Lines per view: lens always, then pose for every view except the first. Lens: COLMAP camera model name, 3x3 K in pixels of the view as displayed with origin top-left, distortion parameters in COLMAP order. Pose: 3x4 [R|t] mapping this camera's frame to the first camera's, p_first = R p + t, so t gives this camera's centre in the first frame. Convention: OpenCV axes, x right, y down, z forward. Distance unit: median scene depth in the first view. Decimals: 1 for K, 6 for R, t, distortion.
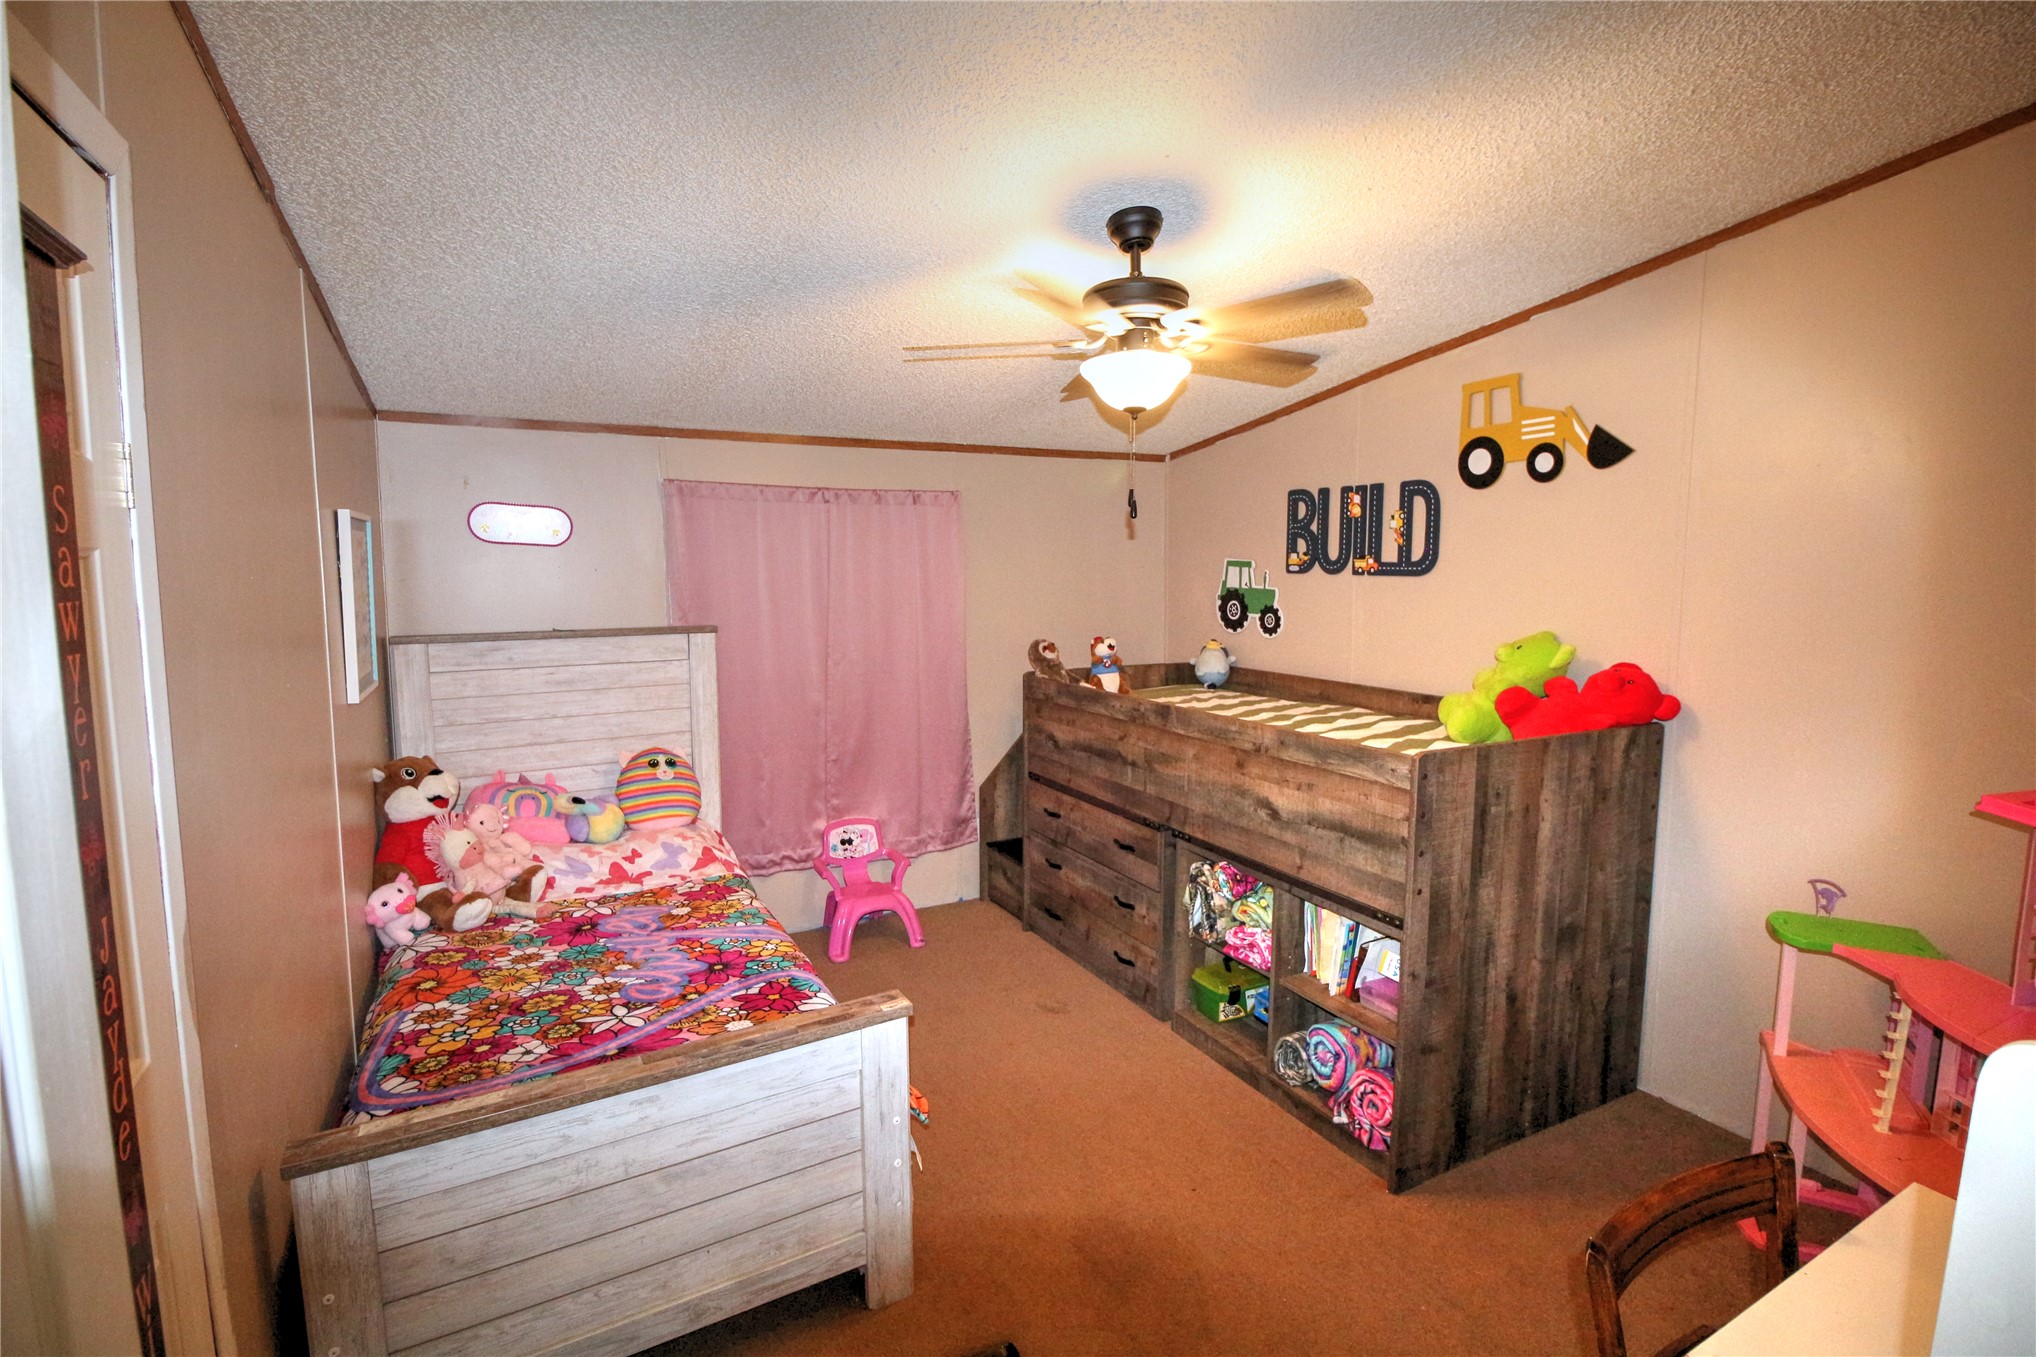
lens RADIAL K [[938.5, 0, 1025.8], [0, 938.5, 657.0], [0, 0, 1]] dist [0.000680, -0.014605]
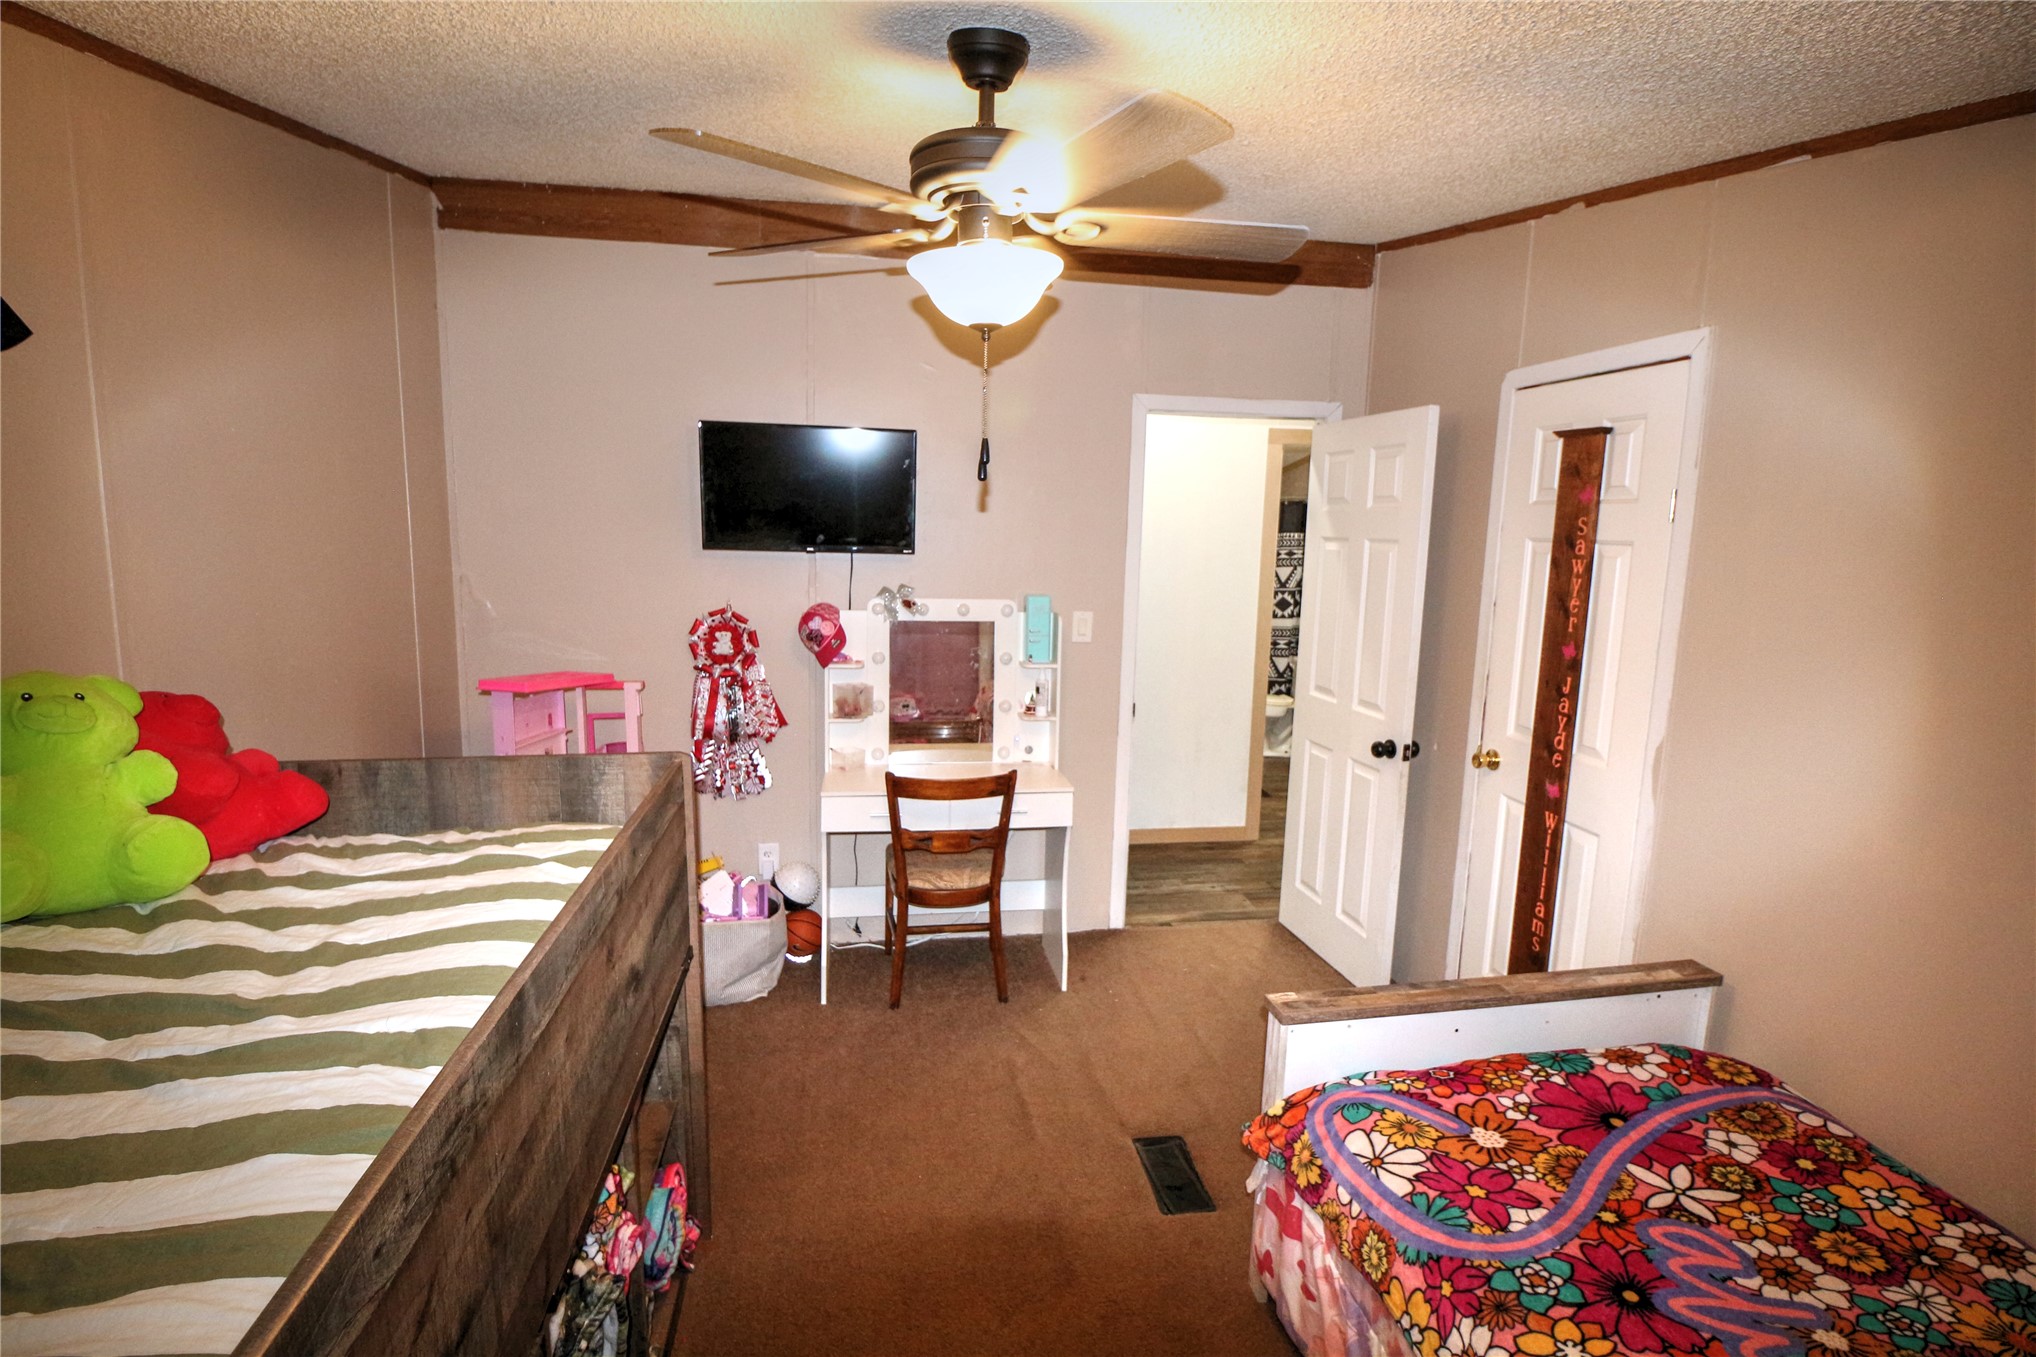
lens RADIAL K [[938.5, 0, 1025.8], [0, 938.5, 657.0], [0, 0, 1]] dist [0.000680, -0.014605]
pose [[-0.945452, -0.064991, 0.319212, -0.155004], [0.012343, 0.972046, 0.234465, -0.186776], [-0.325527, 0.225615, -0.918221, 1.695499]]
